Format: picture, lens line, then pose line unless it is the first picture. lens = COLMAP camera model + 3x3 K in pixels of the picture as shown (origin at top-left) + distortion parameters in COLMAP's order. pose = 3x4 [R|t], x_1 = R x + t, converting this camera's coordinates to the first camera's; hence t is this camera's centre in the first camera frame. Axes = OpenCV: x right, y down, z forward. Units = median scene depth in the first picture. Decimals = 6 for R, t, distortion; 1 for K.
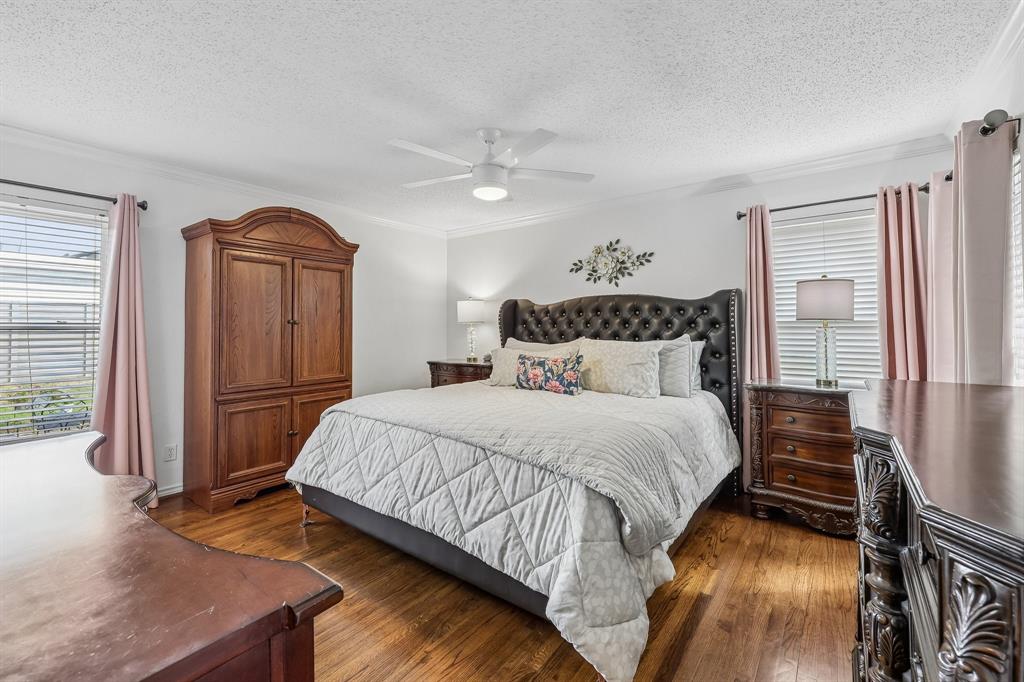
lens RADIAL K [[418.5, 0, 516.3], [0, 418.5, 321.8], [0, 0, 1]] dist [0.003725, -0.000448]
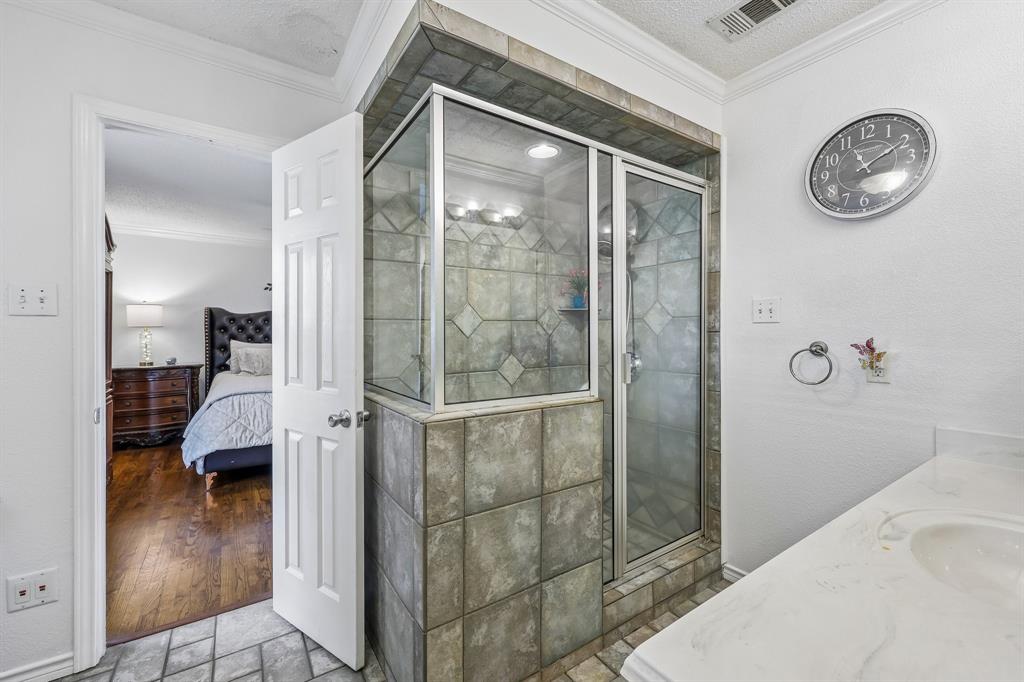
lens RADIAL K [[418.5, 0, 513.3], [0, 418.5, 335.9], [0, 0, 1]] dist [0.003725, -0.000448]
pose [[0.334864, -0.004080, 0.942258, -0.948687], [-0.013677, 0.999864, 0.009190, 0.002366], [-0.942167, -0.015965, 0.334762, -0.196463]]
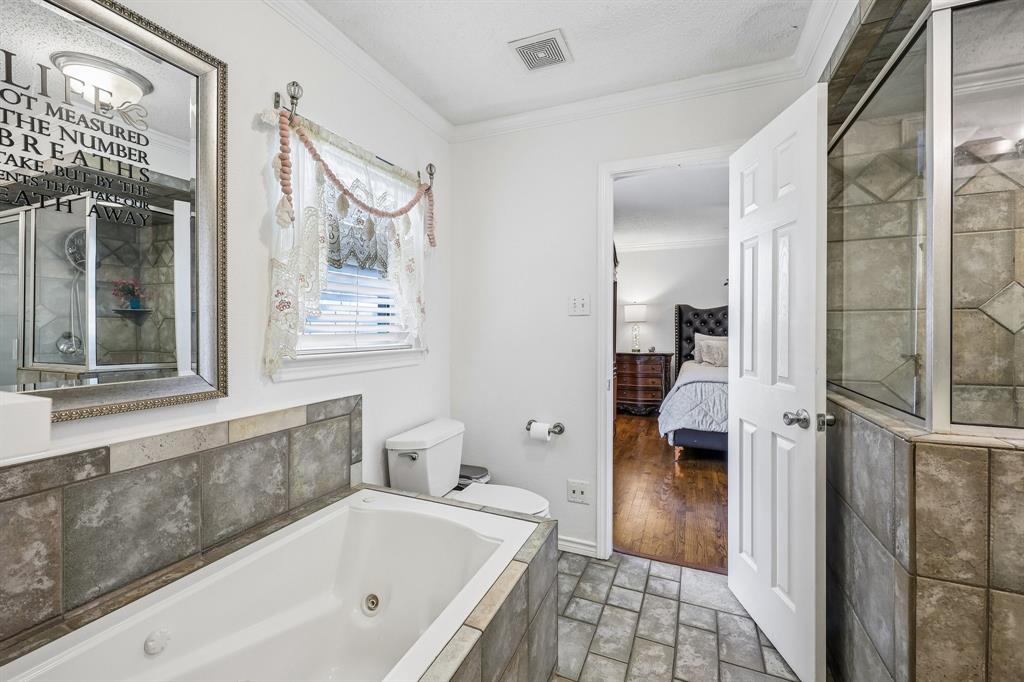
lens RADIAL K [[418.5, 0, 513.3], [0, 418.5, 330.6], [0, 0, 1]] dist [0.003725, -0.000448]
pose [[0.974717, -0.000747, 0.223443, -0.958084], [-0.004177, 0.999759, 0.021564, 0.002048], [-0.223405, -0.021952, 0.974478, -0.213554]]
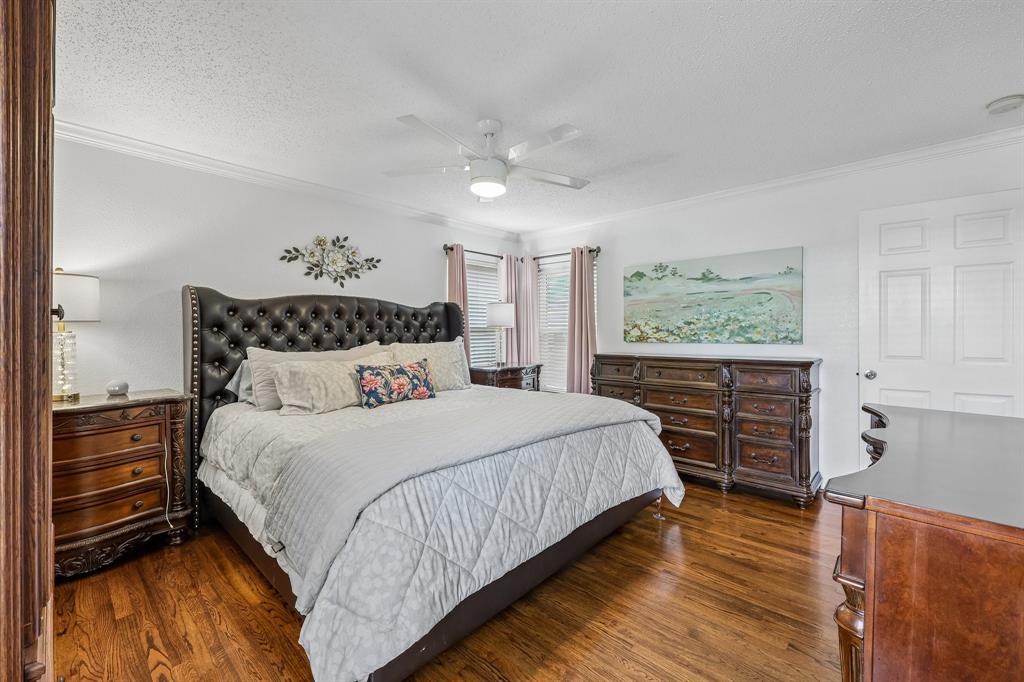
lens RADIAL K [[418.5, 0, 511.0], [0, 418.5, 334.1], [0, 0, 1]] dist [0.003725, -0.000448]
pose [[0.116032, -0.008220, 0.993211, -0.661936], [-0.009901, 0.999906, 0.009432, 0.007092], [-0.993196, -0.010928, 0.115939, 0.545401]]
